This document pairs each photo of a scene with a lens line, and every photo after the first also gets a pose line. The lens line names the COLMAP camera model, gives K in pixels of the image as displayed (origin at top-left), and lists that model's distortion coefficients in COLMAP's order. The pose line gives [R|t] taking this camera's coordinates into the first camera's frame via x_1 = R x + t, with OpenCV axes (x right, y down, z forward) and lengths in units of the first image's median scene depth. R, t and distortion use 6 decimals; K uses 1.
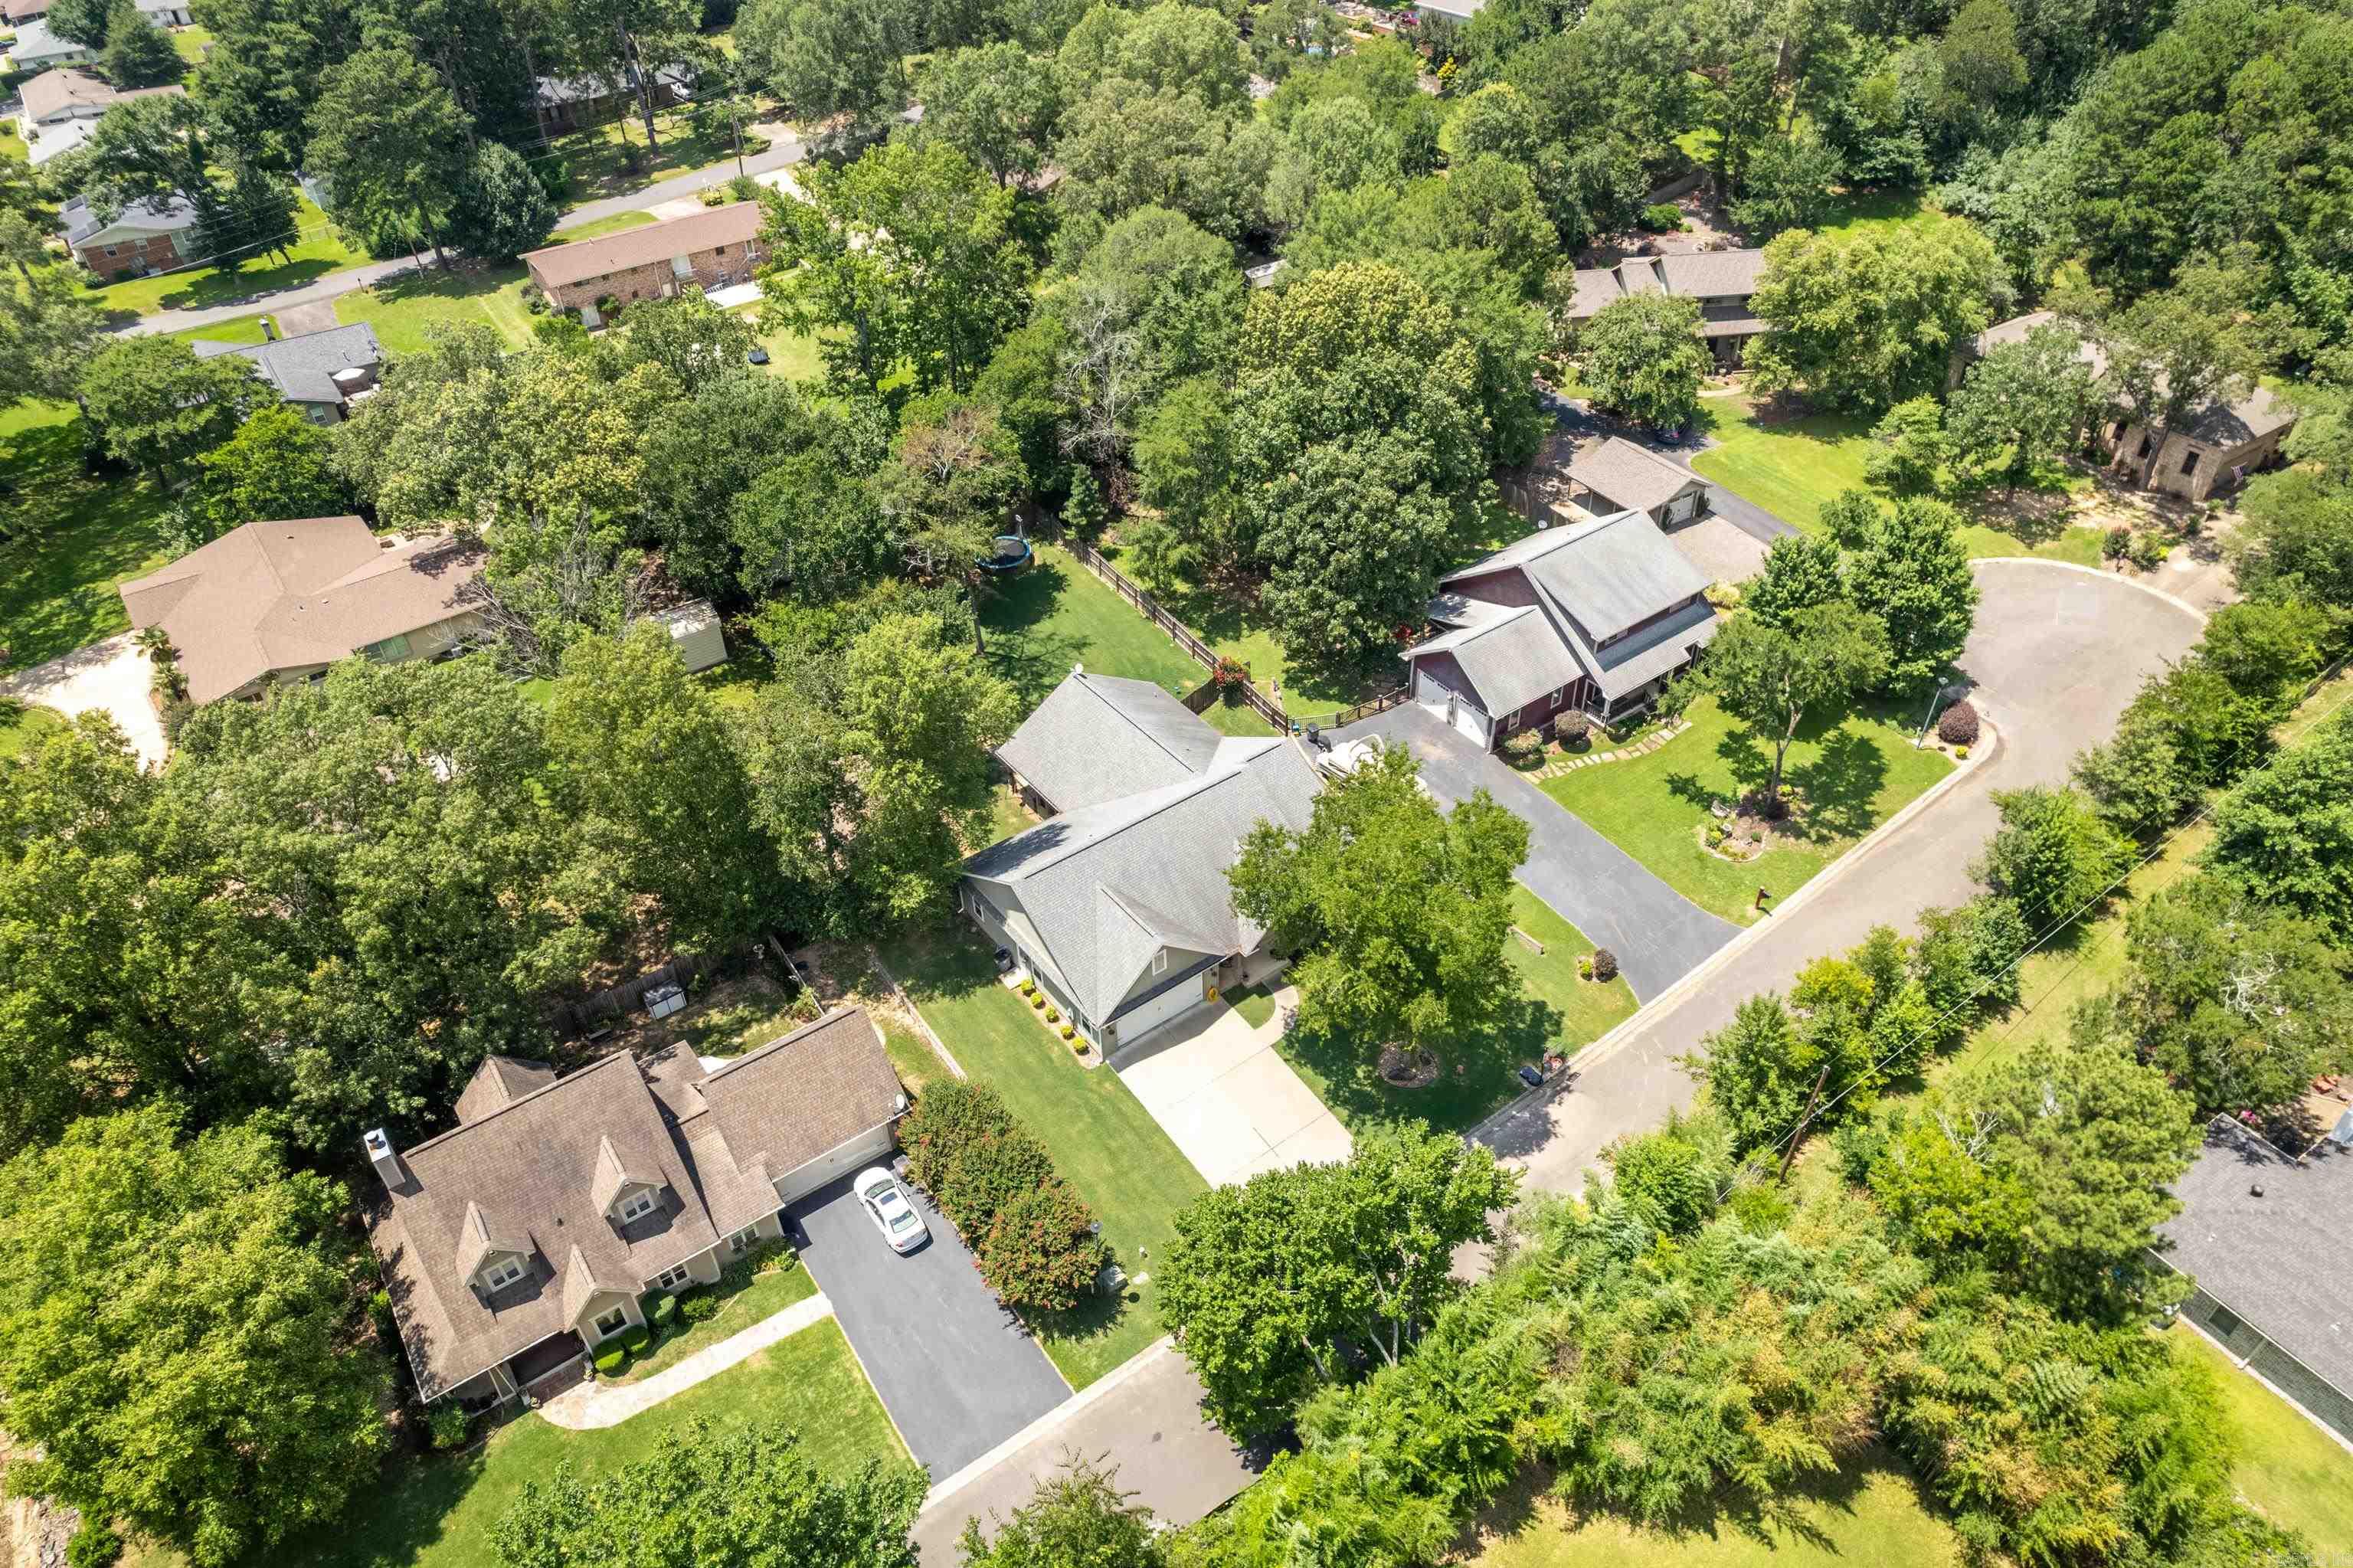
lens RADIAL K [[1494.8, 0, 1176.5], [0, 1494.8, 784.0], [0, 0, 1]] dist [-0.051223, 0.076840]
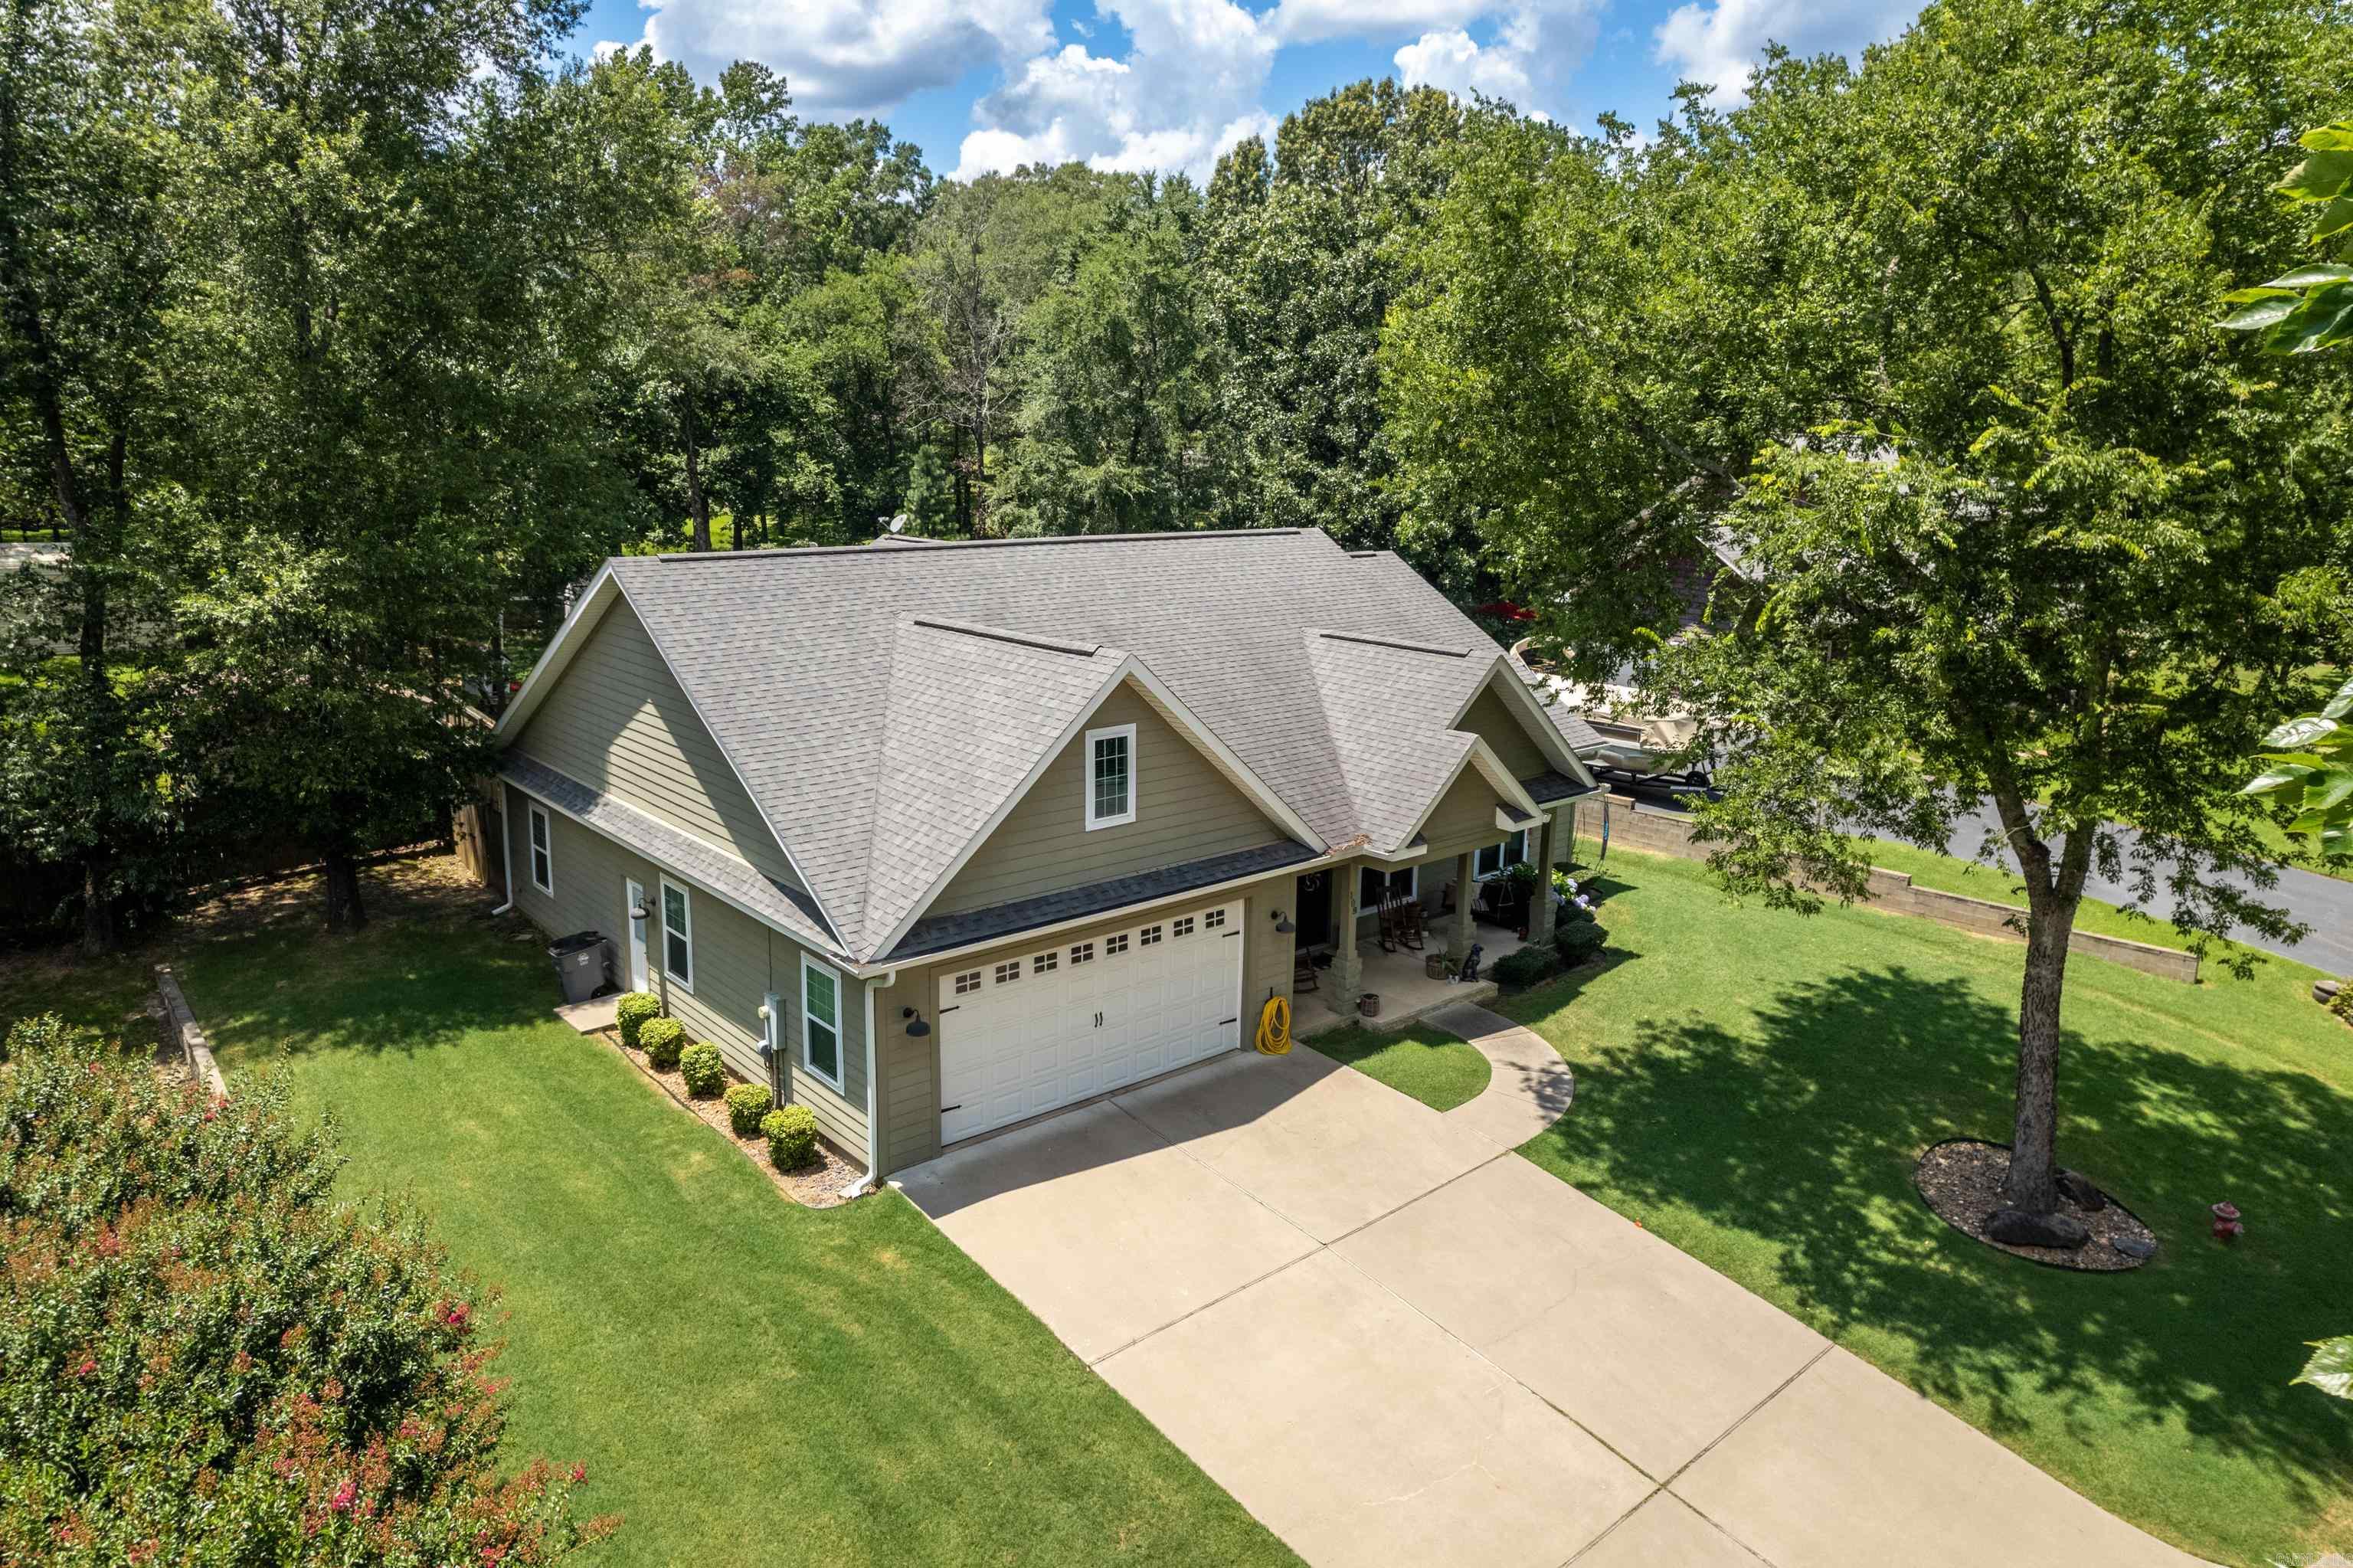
lens RADIAL K [[1494.8, 0, 1176.5], [0, 1494.8, 784.0], [0, 0, 1]] dist [-0.051223, 0.076840]
pose [[0.996397, 0.009926, 0.084228, -0.018531], [0.028539, 0.895972, -0.443193, 0.206465], [-0.079865, 0.444000, 0.892461, 0.650515]]
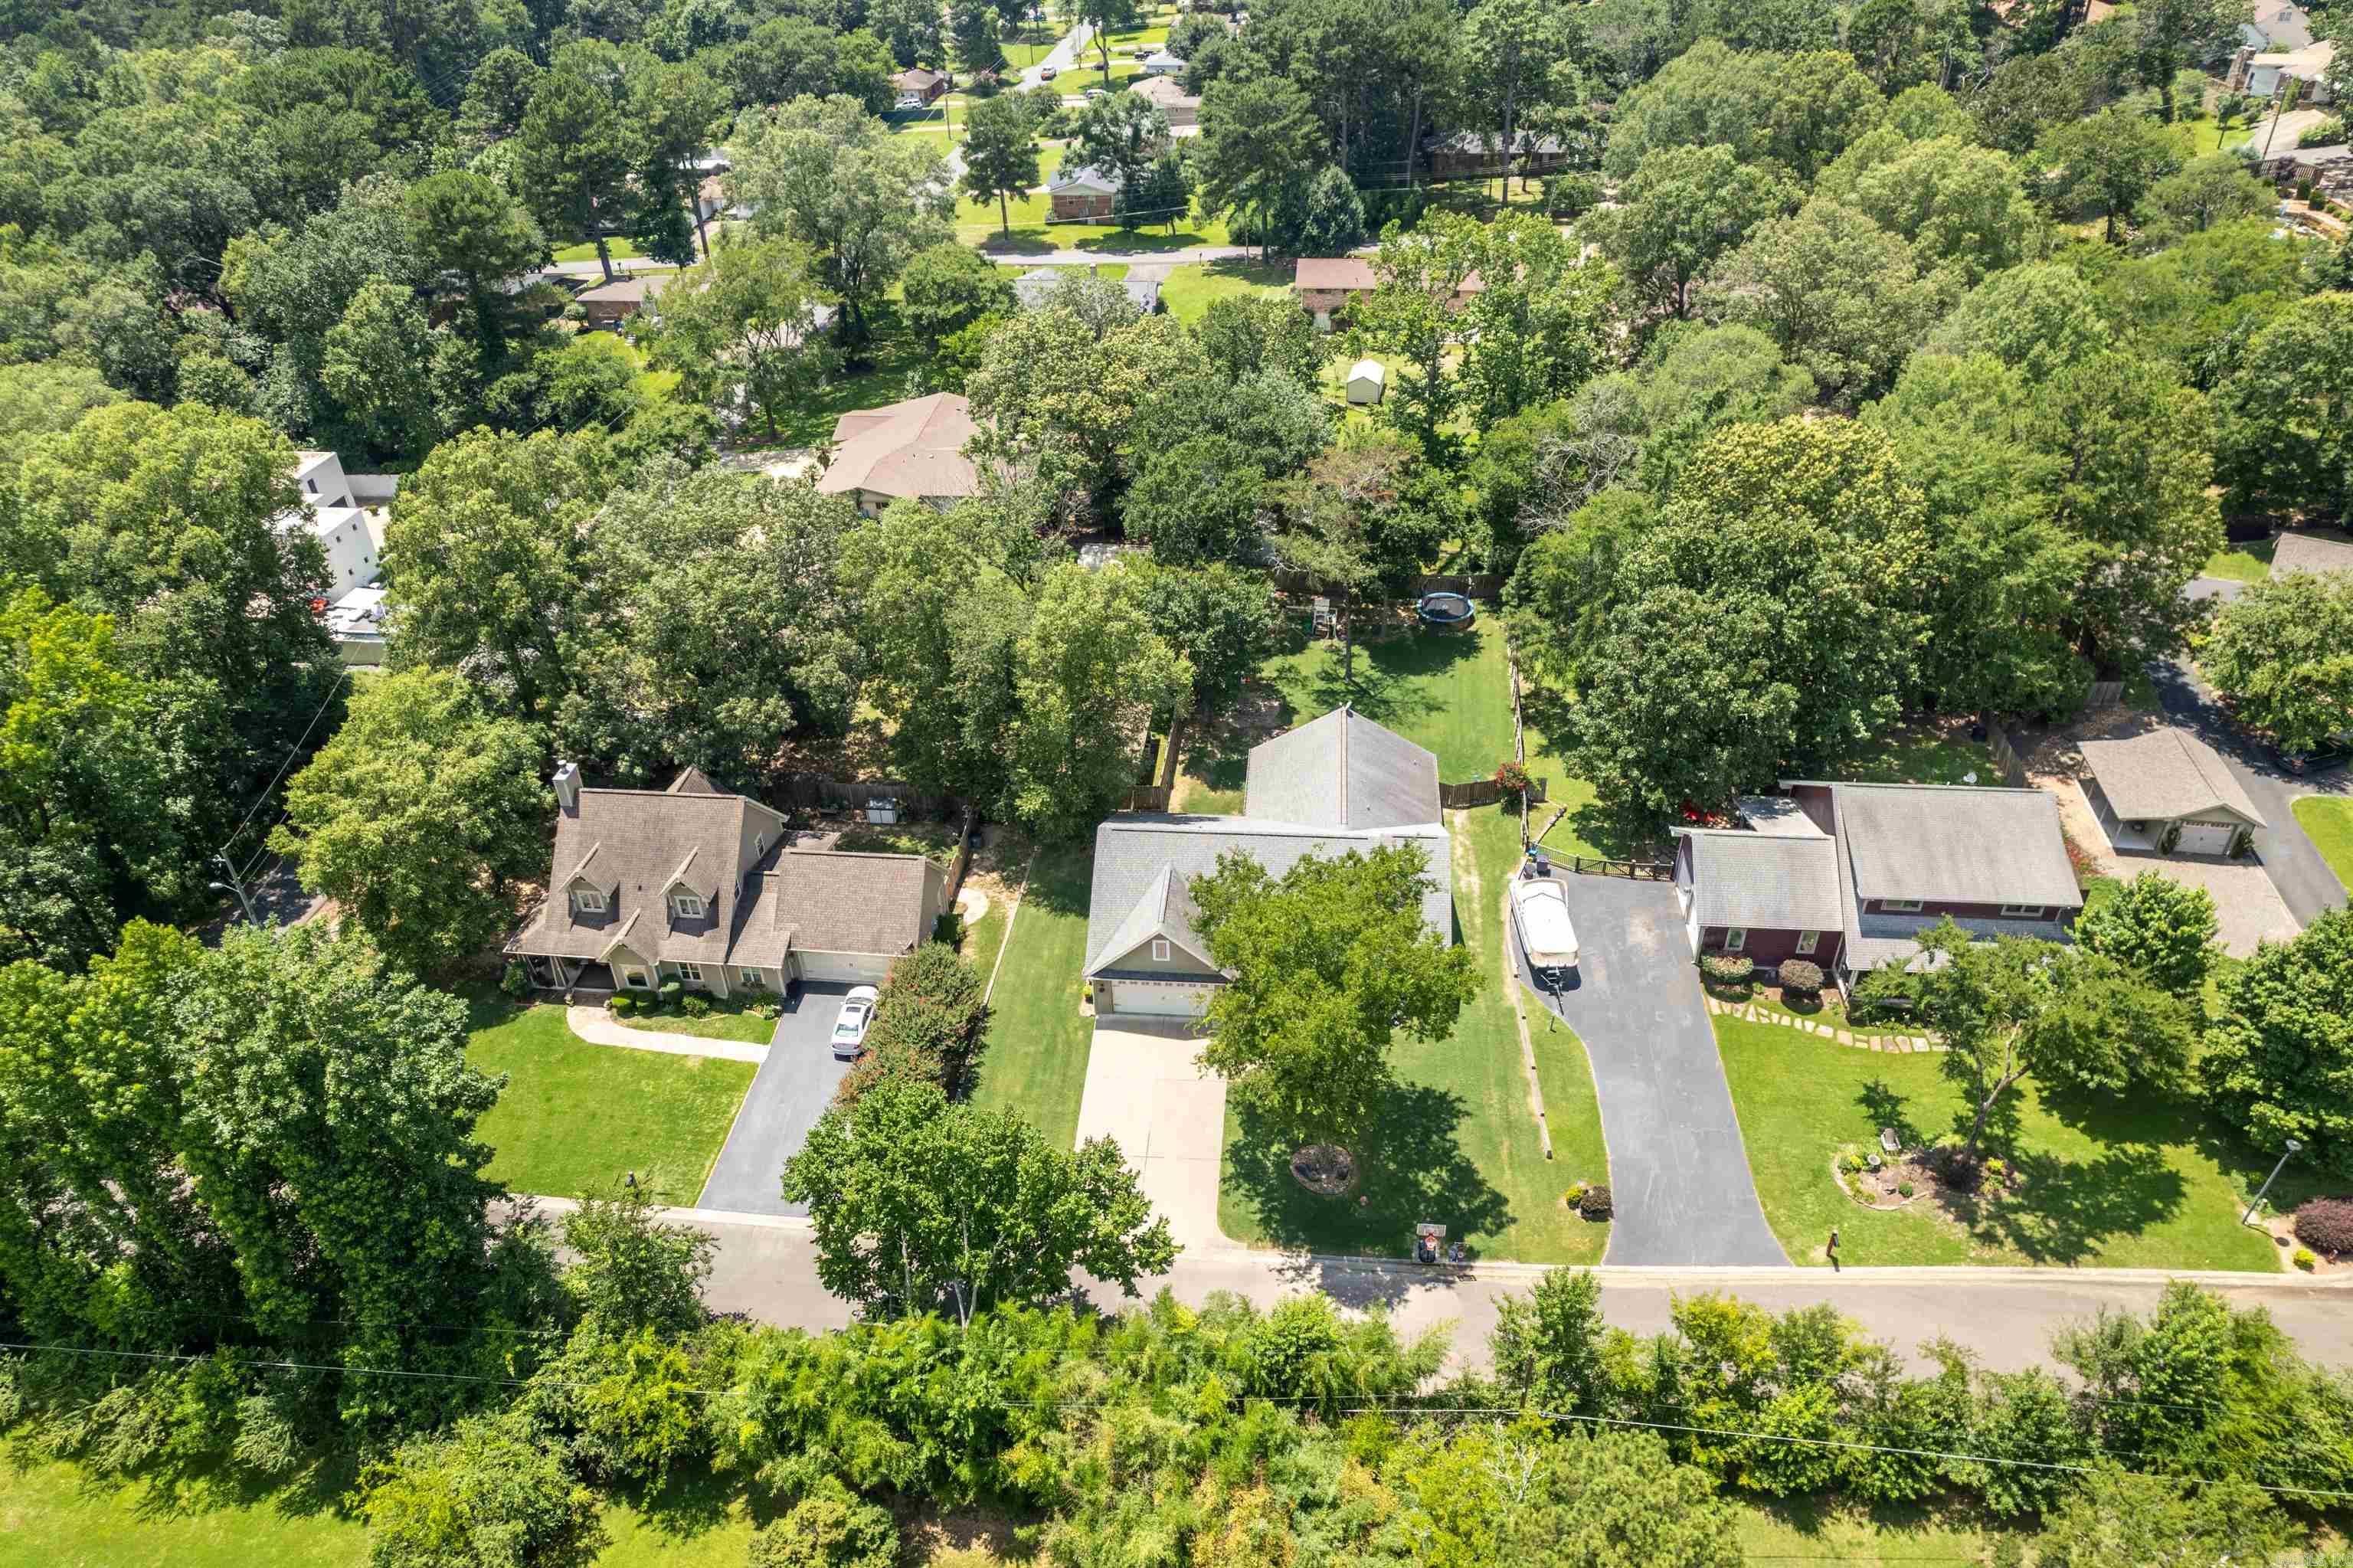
lens RADIAL K [[1494.8, 0, 1176.5], [0, 1494.8, 784.0], [0, 0, 1]] dist [-0.051223, 0.076840]
pose [[0.750714, 0.387155, -0.535295, 0.436805], [-0.416421, 0.906354, 0.071524, -0.055471], [0.512858, 0.169214, 0.841632, 0.095076]]
